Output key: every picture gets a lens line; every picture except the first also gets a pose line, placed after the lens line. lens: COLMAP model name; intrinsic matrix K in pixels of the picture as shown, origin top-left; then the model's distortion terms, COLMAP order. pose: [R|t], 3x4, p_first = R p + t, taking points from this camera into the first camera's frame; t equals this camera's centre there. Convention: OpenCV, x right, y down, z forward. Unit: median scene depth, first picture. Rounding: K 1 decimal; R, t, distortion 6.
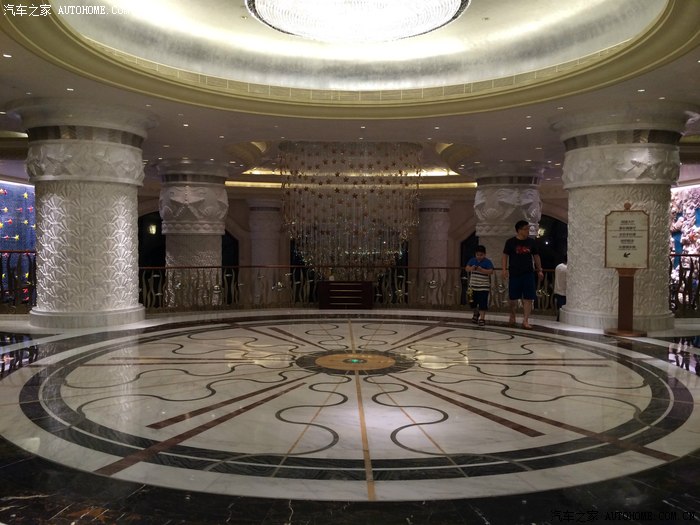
lens RADIAL K [[596.1, 0, 353.7], [0, 596.1, 262.8], [0, 0, 1]] dist [0.069906, -0.094149]
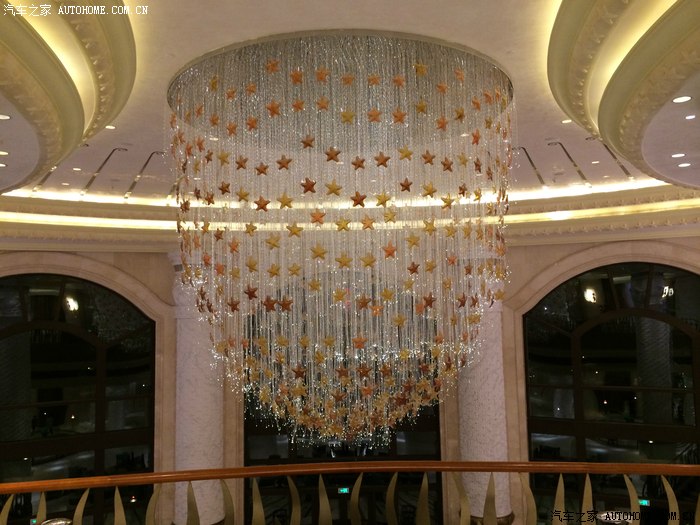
lens RADIAL K [[596.1, 0, 347.2], [0, 596.1, 264.7], [0, 0, 1]] dist [0.069906, -0.094149]
pose [[0.999612, -0.025309, 0.011670, -0.011009], [0.026475, 0.993141, -0.113888, -0.037488], [-0.008708, 0.114153, 0.993425, 0.732203]]
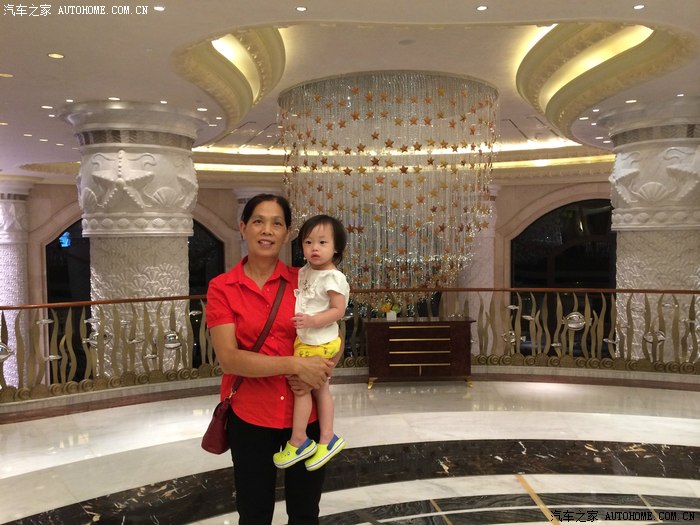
lens RADIAL K [[596.1, 0, 350.7], [0, 596.1, 263.8], [0, 0, 1]] dist [0.069906, -0.094149]
pose [[0.999803, -0.018144, 0.008009, -0.067159], [0.018103, 0.999823, 0.005157, -0.020492], [-0.008101, -0.005011, 0.999955, 0.423287]]
